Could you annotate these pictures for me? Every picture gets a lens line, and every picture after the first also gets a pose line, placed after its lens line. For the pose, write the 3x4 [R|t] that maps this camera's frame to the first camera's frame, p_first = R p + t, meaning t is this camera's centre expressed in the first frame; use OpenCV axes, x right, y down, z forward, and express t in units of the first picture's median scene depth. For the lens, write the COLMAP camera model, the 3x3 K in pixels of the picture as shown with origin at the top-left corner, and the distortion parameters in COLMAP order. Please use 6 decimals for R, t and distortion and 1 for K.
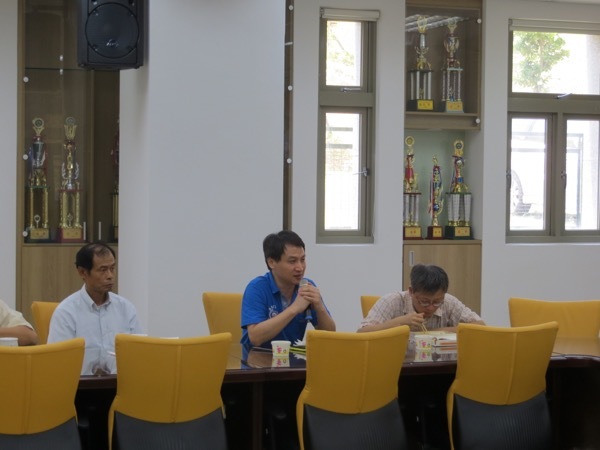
lens RADIAL K [[1422.7, 0, 300.0], [0, 1422.7, 225.0], [0, 0, 1]] dist [-0.056582, -0.080989]
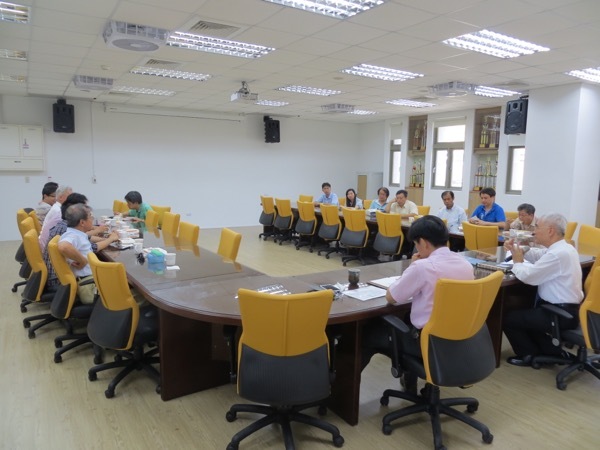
lens RADIAL K [[449.9, 0, 300.0], [0, 449.9, 225.0], [0, 0, 1]] dist [-0.011538, -0.005127]
pose [[0.227936, 0.116508, -0.966680, 1.006692], [-0.048781, 0.992935, 0.108169, -0.002874], [0.972453, 0.022500, 0.232009, 0.435402]]
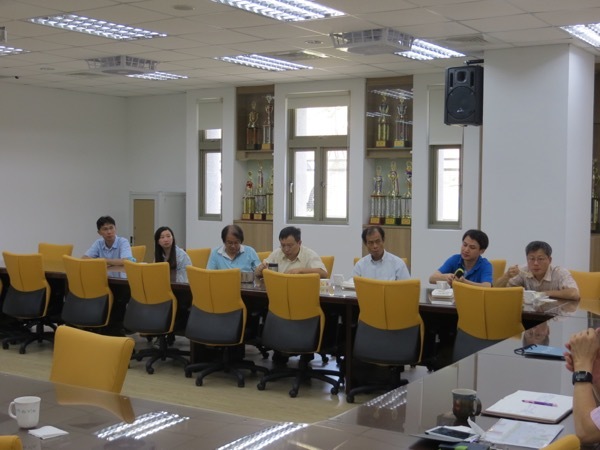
lens RADIAL K [[886.2, 0, 300.0], [0, 886.2, 225.0], [0, 0, 1]] dist [-0.011781, -0.008855]
pose [[0.617636, 0.028376, -0.785952, 0.931247], [-0.029457, 0.999482, 0.012937, -0.000326], [0.785912, 0.015161, 0.618153, 0.319324]]
